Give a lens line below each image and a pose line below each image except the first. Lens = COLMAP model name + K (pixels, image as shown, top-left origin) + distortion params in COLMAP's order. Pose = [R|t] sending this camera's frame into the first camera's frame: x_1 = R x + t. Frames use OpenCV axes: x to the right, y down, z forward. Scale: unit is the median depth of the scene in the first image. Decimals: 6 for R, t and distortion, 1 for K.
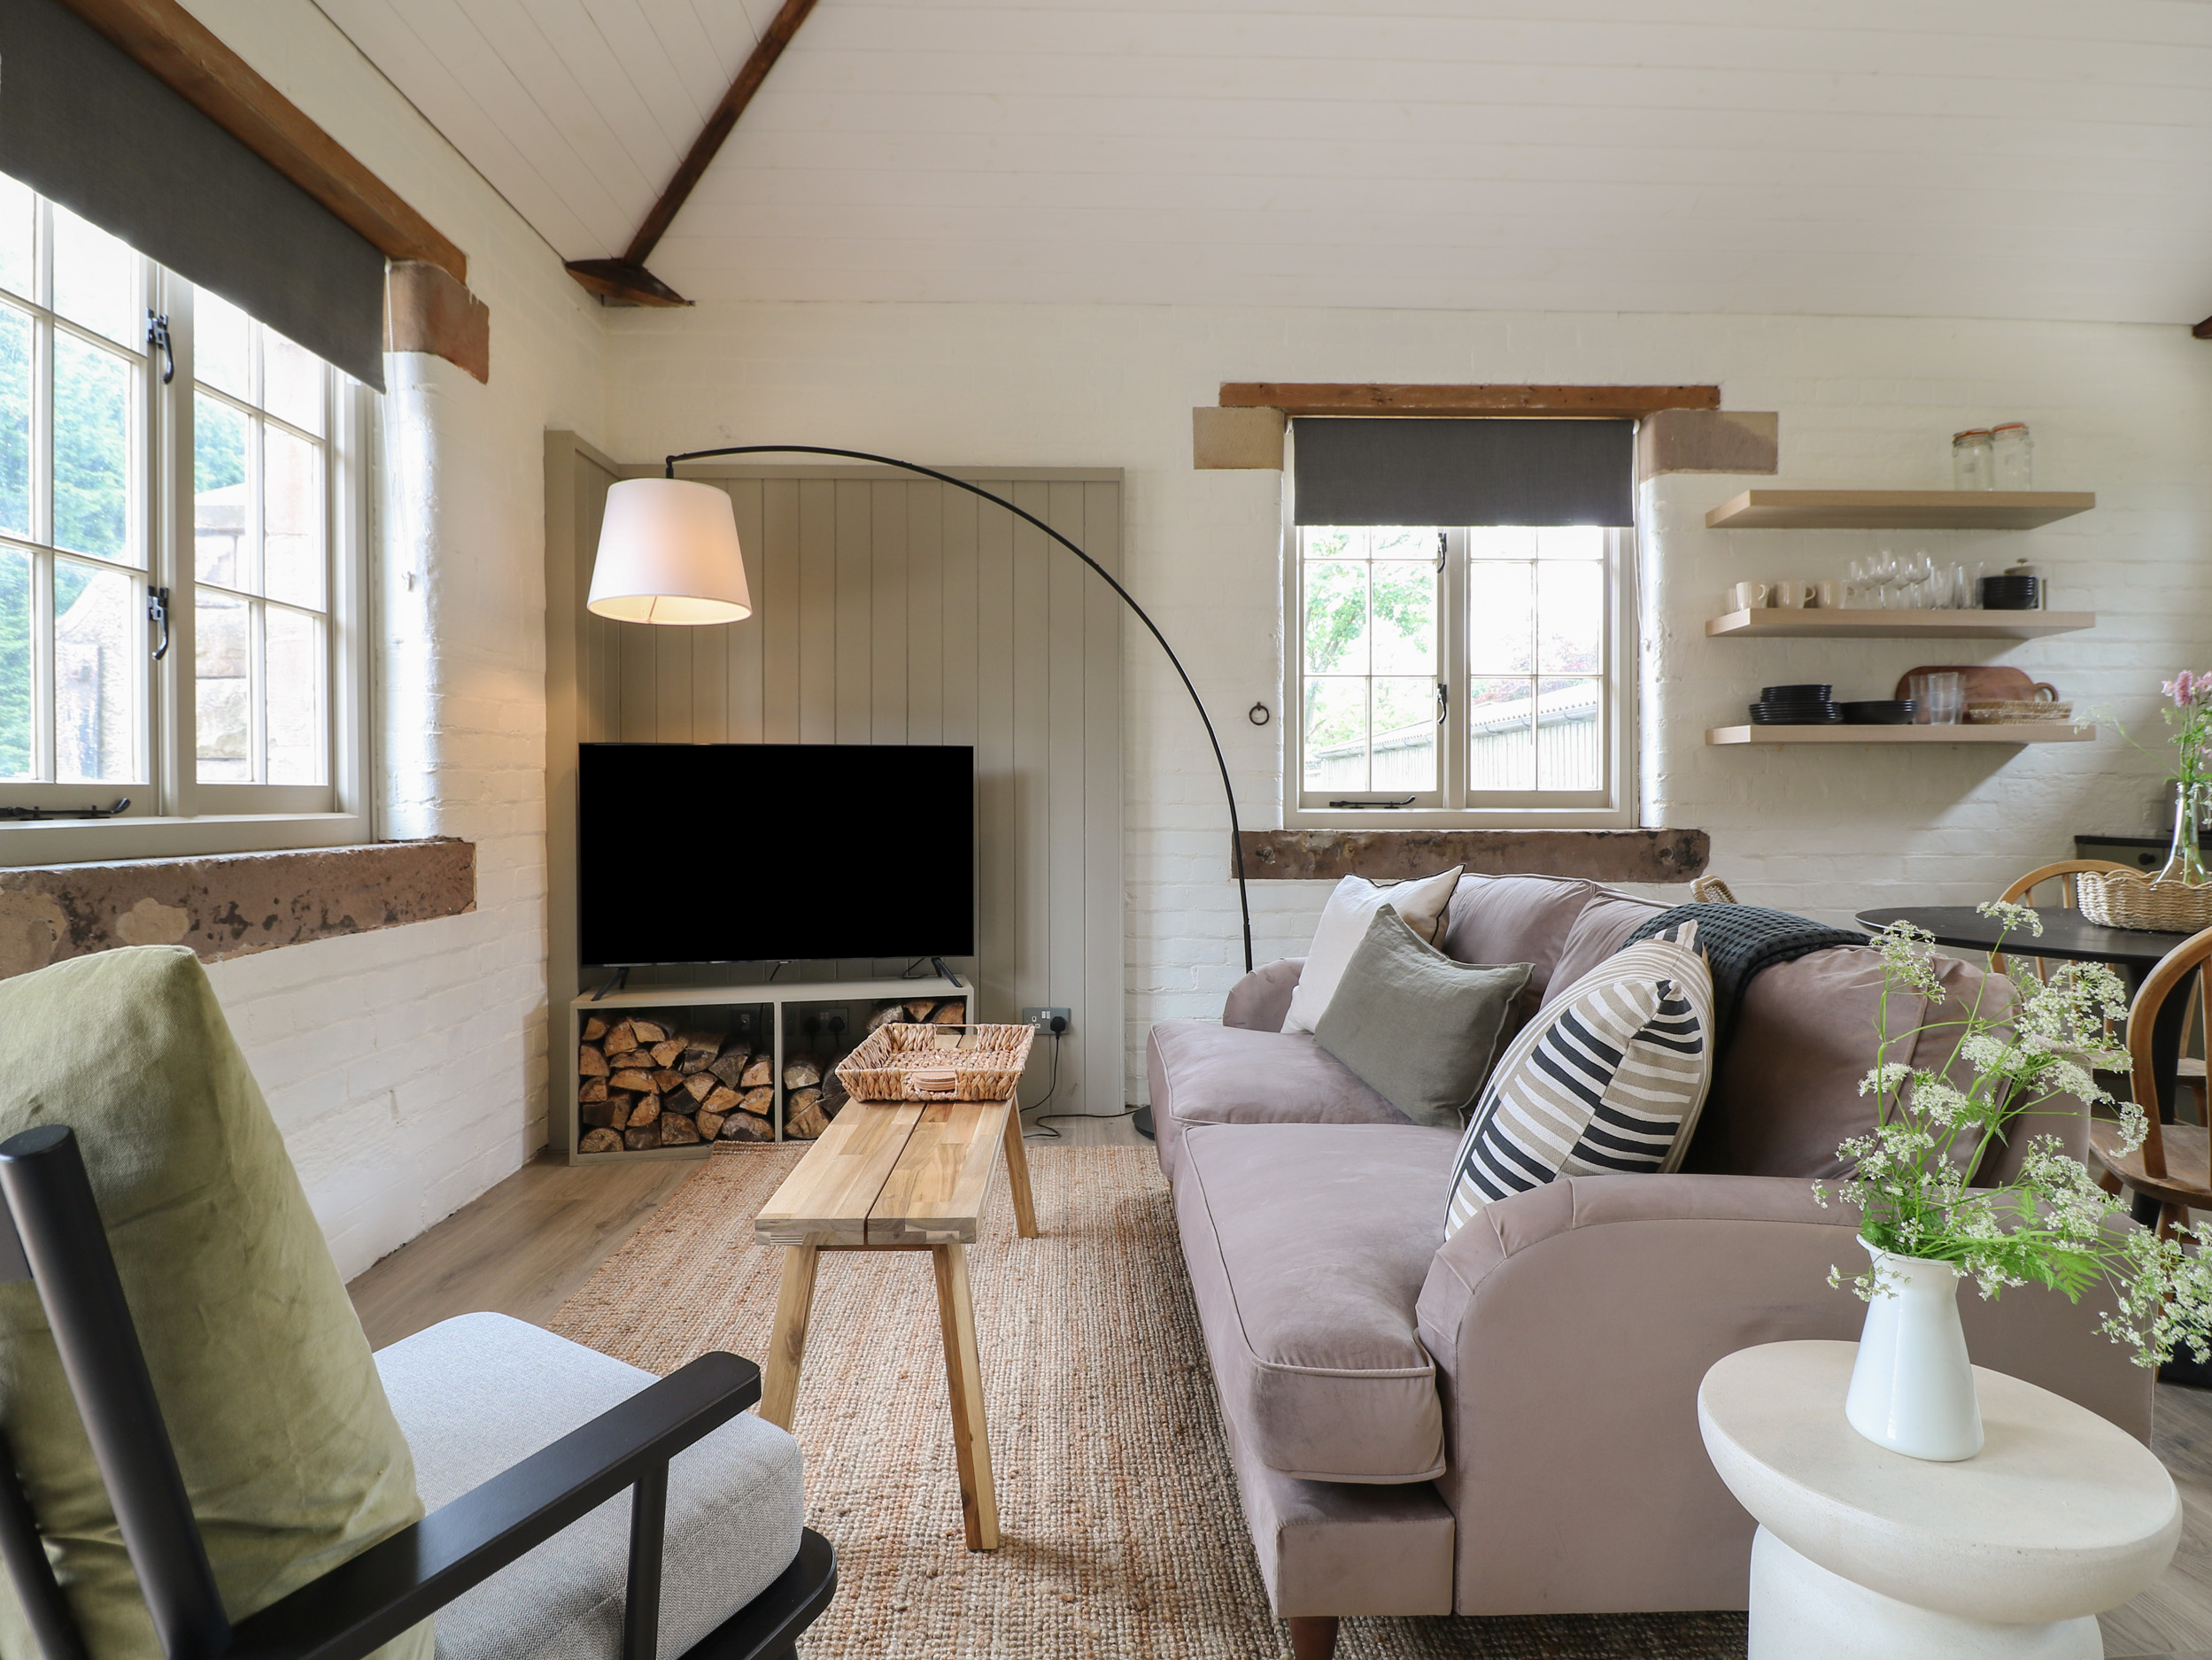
lens RADIAL K [[1173.6, 0, 1122.6], [0, 1173.6, 810.6], [0, 0, 1]] dist [0.001053, -0.014509]
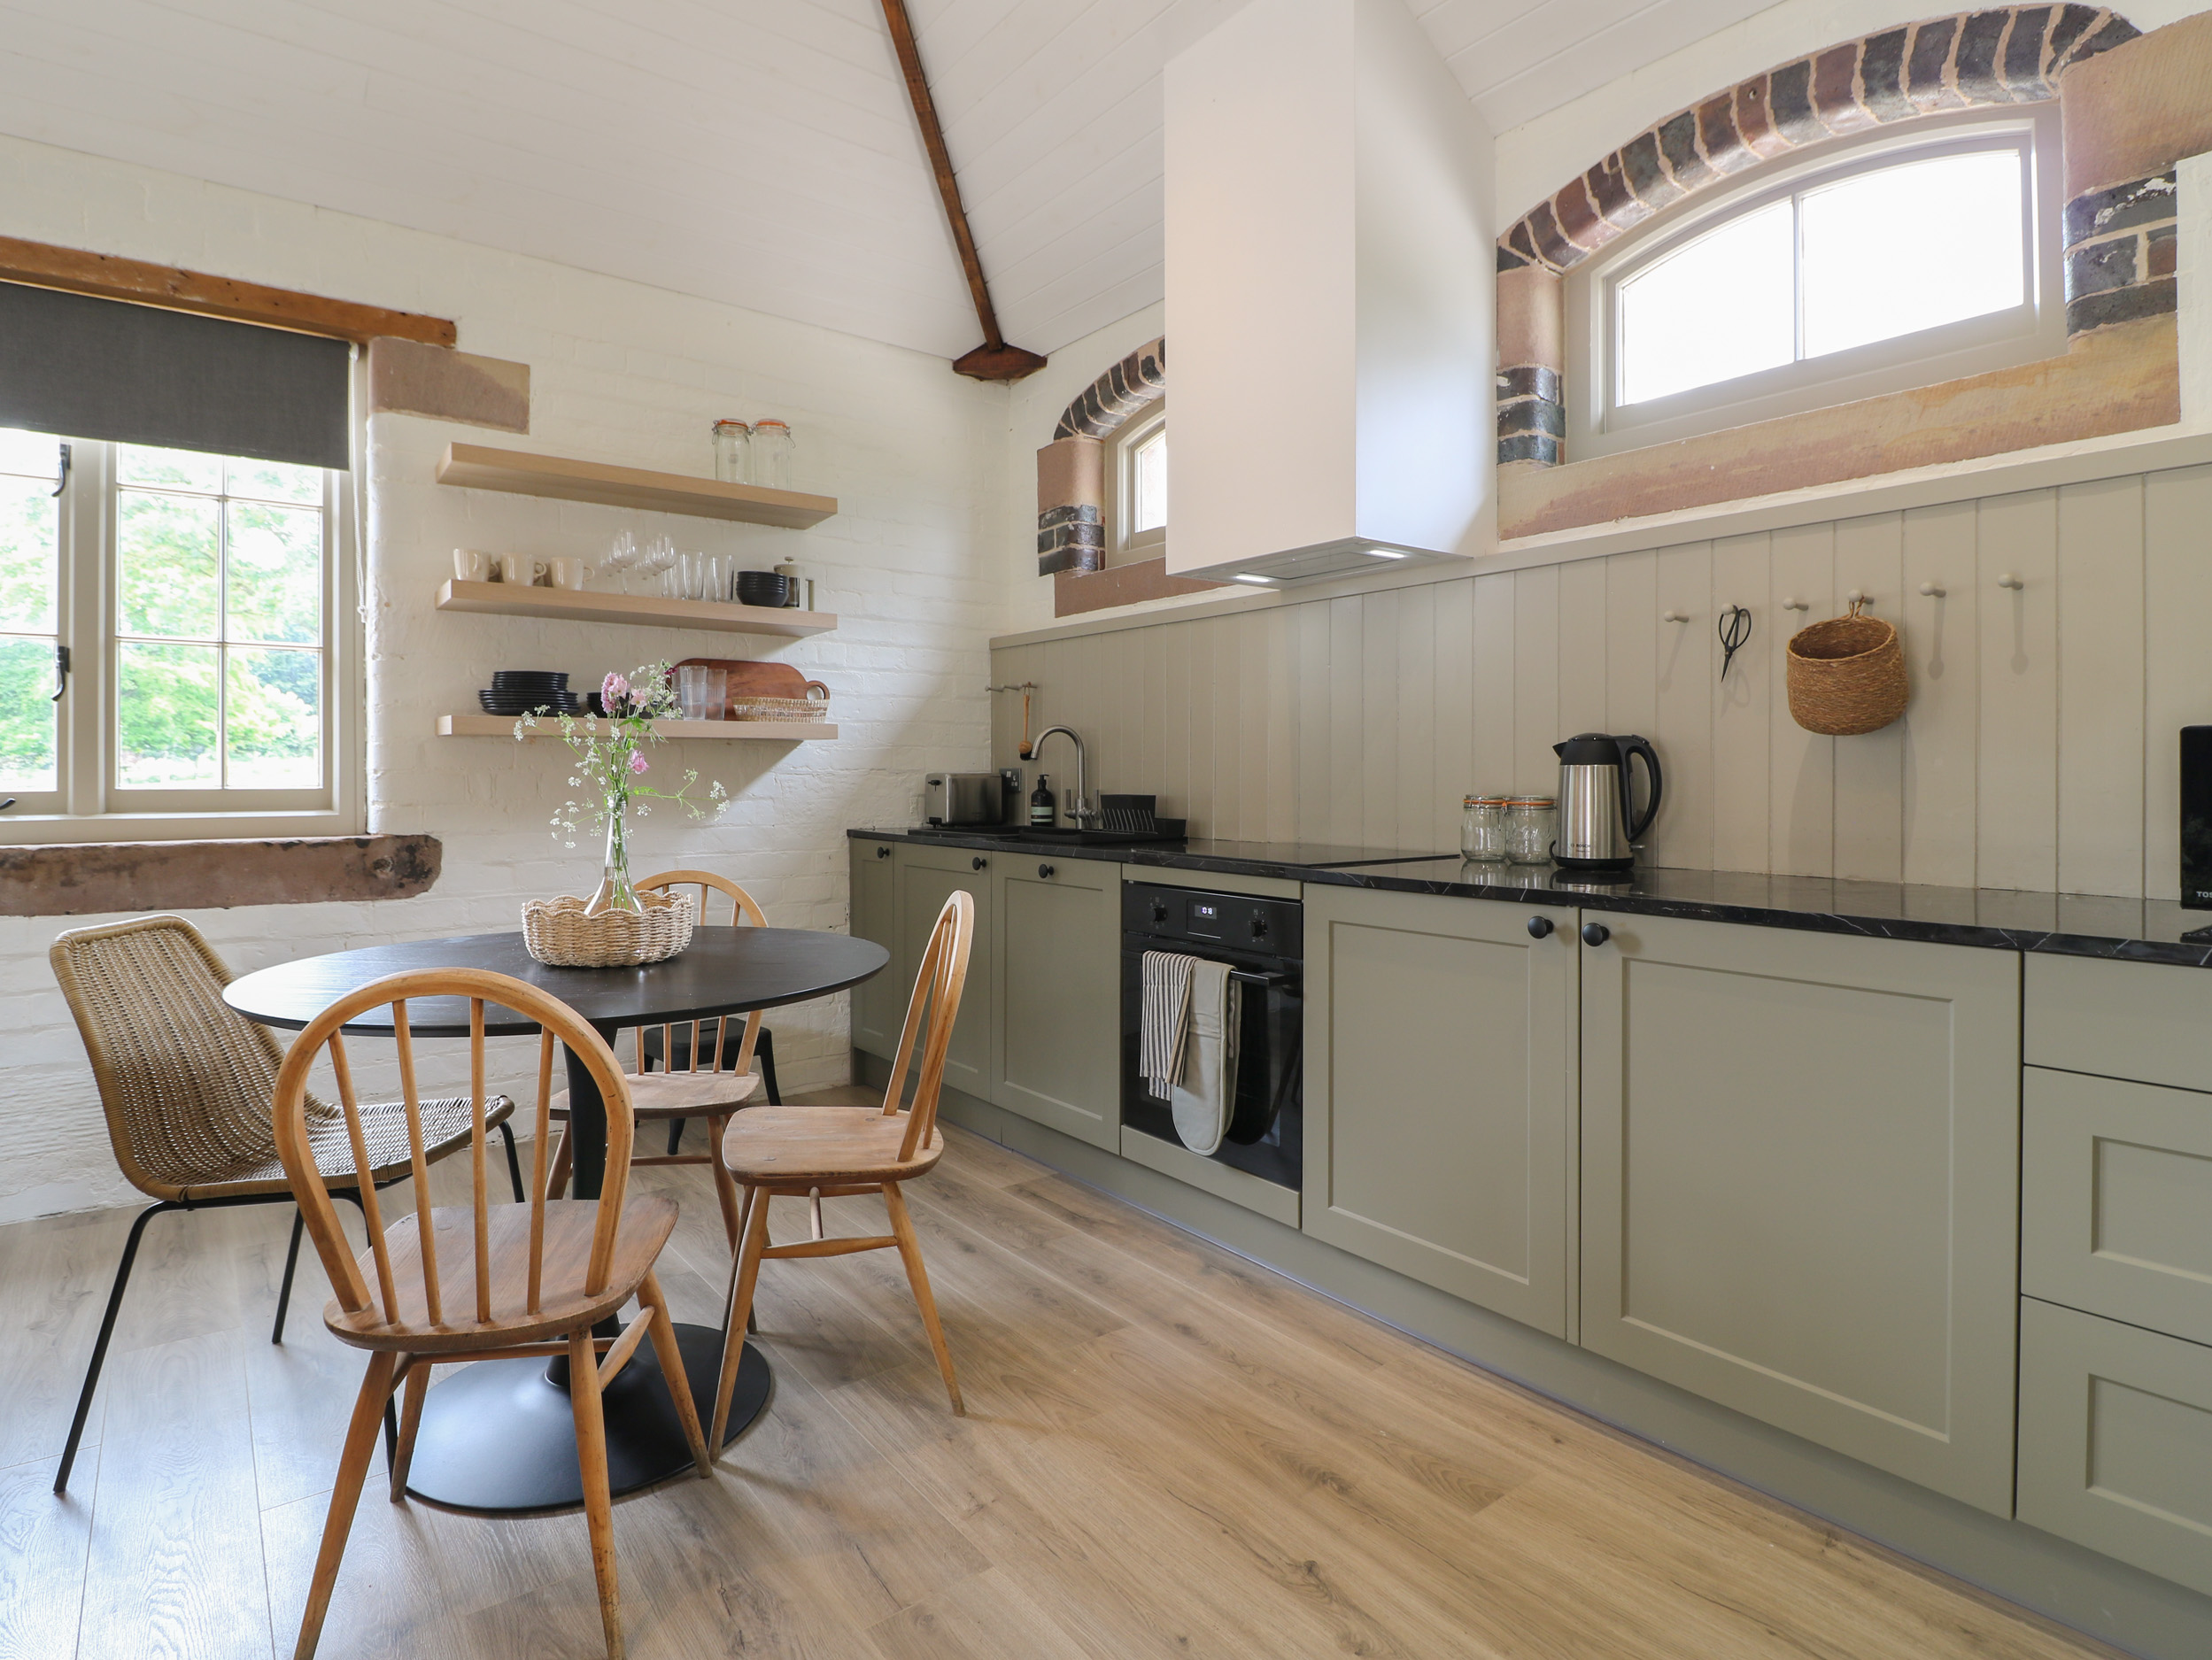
lens RADIAL K [[1191.1, 0, 1069.6], [0, 1191.1, 772.3], [0, 0, 1]] dist [0.001319, -0.014068]
pose [[0.814081, 0.001289, 0.580750, 0.382928], [0.005976, 0.999926, -0.010596, -0.018221], [-0.580720, 0.012096, 0.814013, 0.025146]]
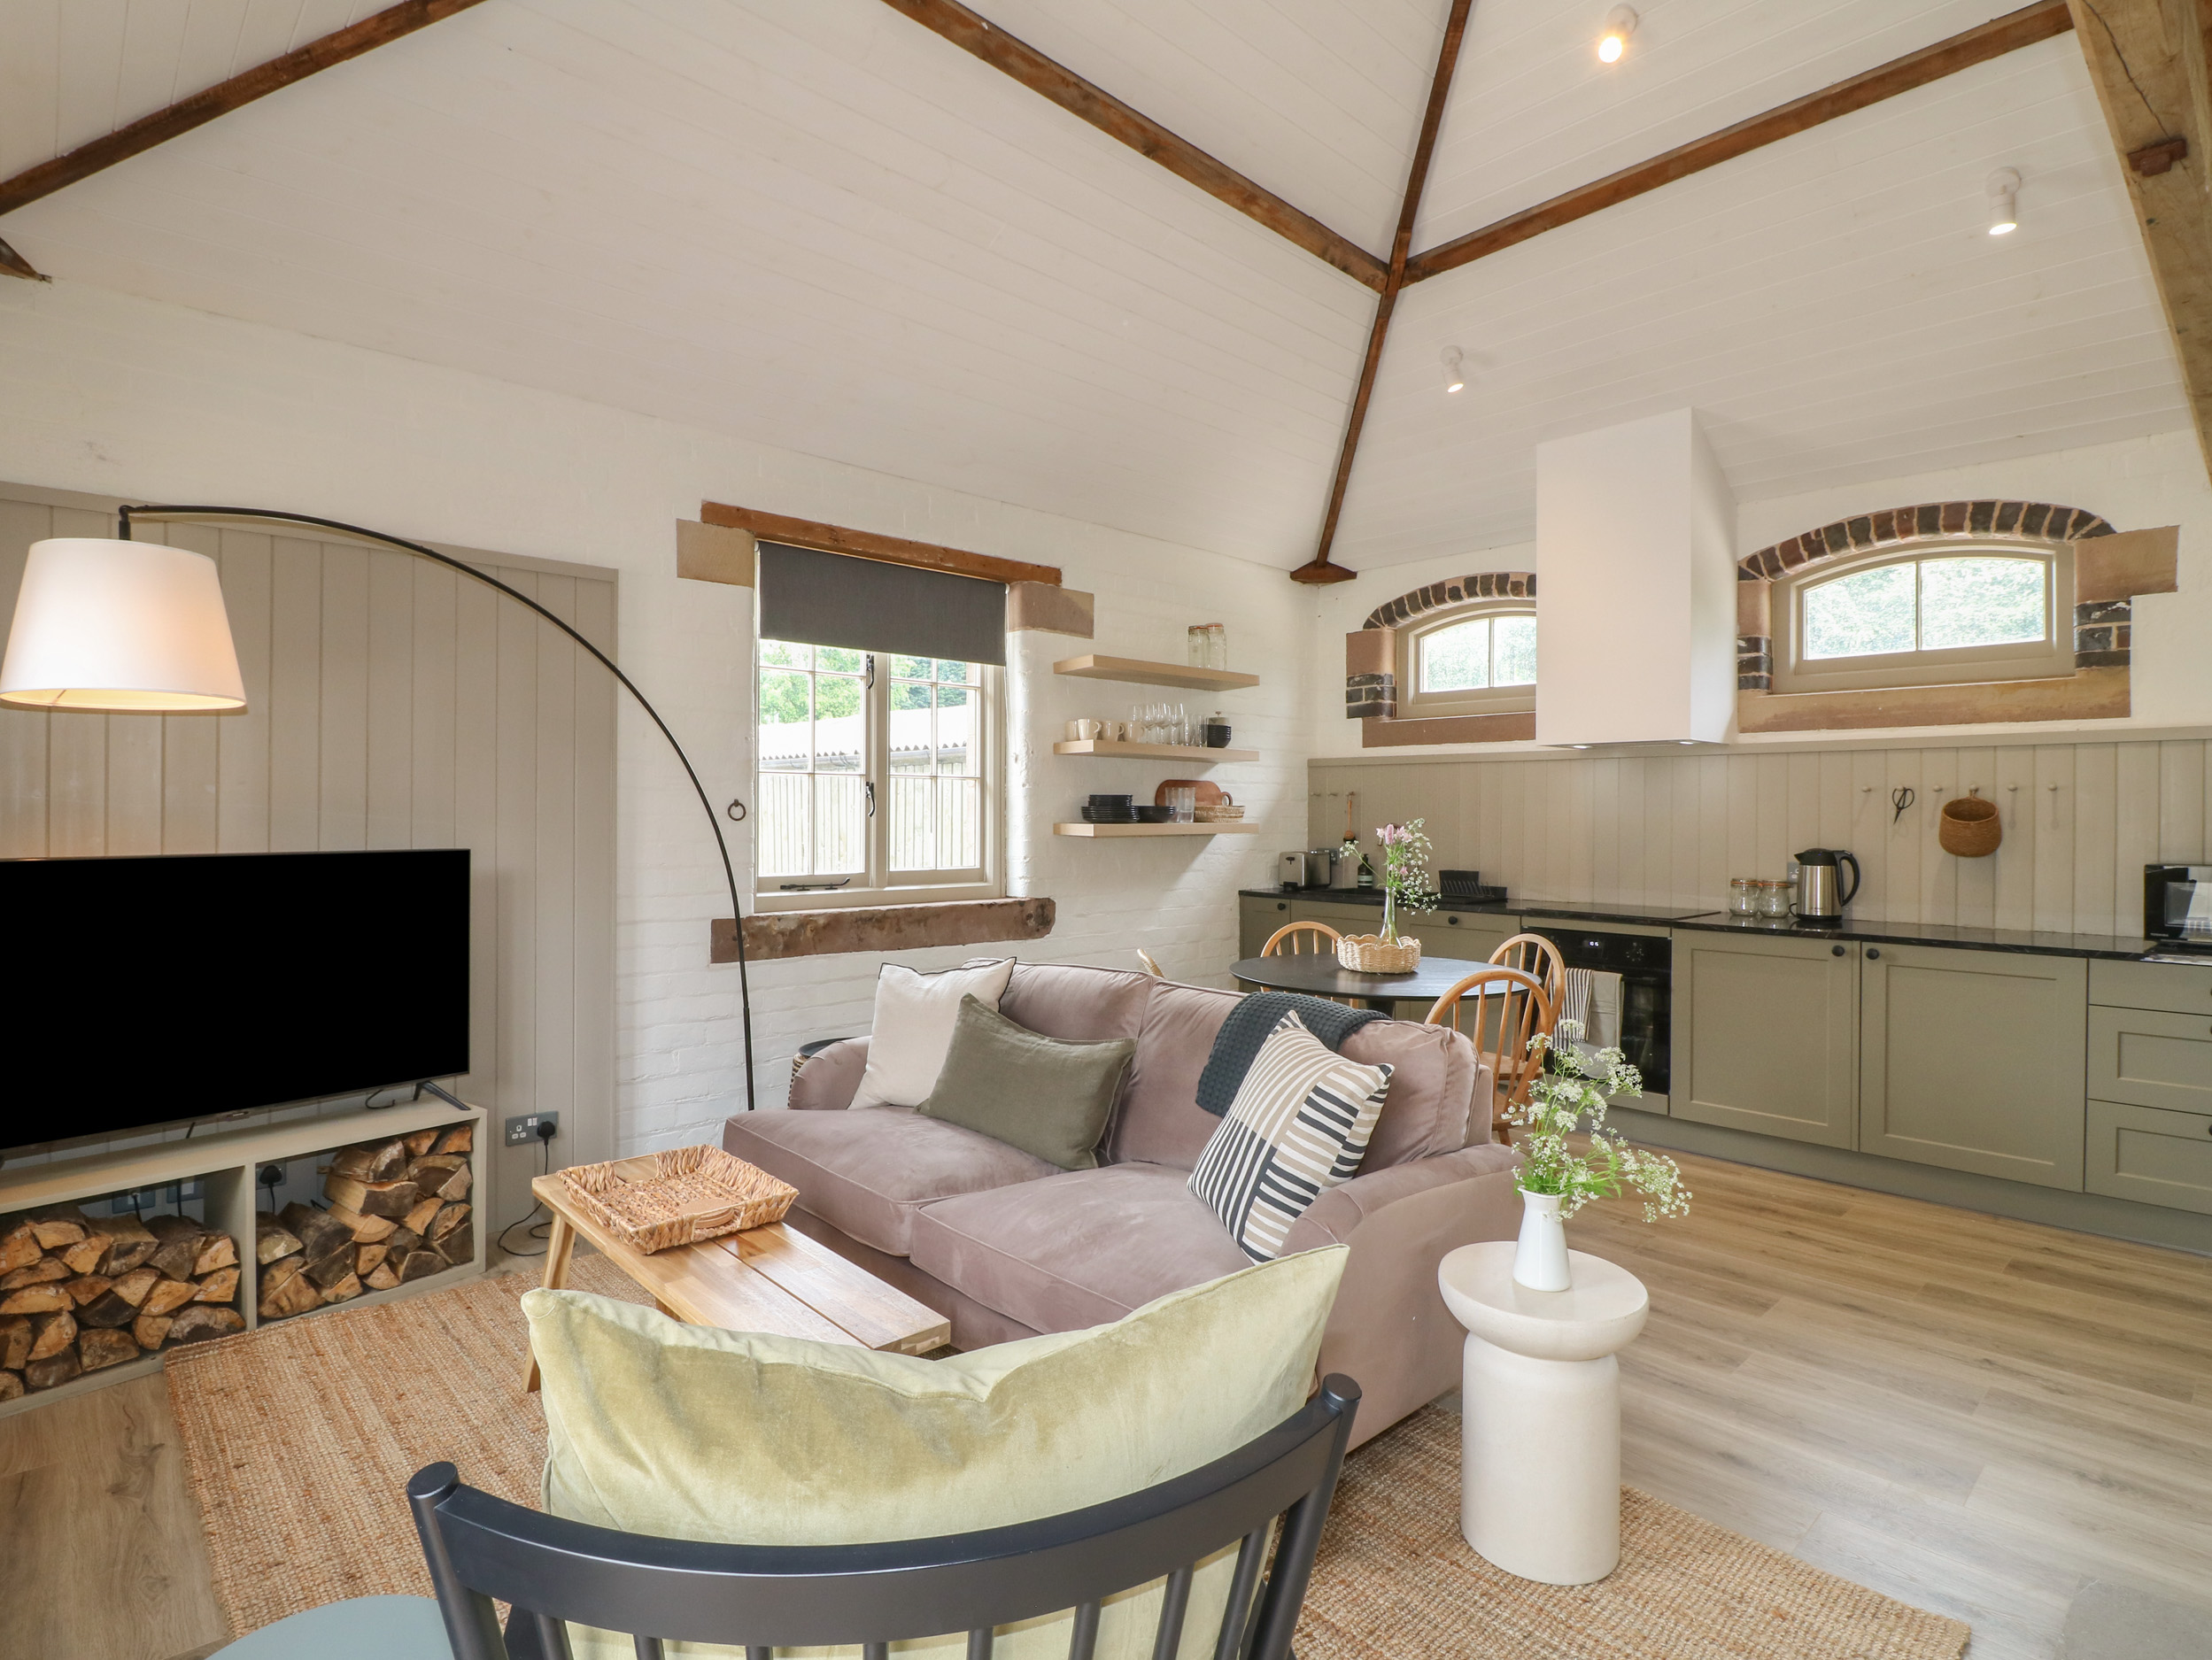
lens RADIAL K [[1107.2, 0, 1088.6], [0, 1107.2, 819.1], [0, 0, 1]] dist [0.000565, -0.012478]
pose [[0.763425, 0.002836, 0.645890, -0.301895], [0.001879, 0.999976, -0.006612, -0.067955], [-0.645894, 0.006262, 0.763402, 0.006116]]
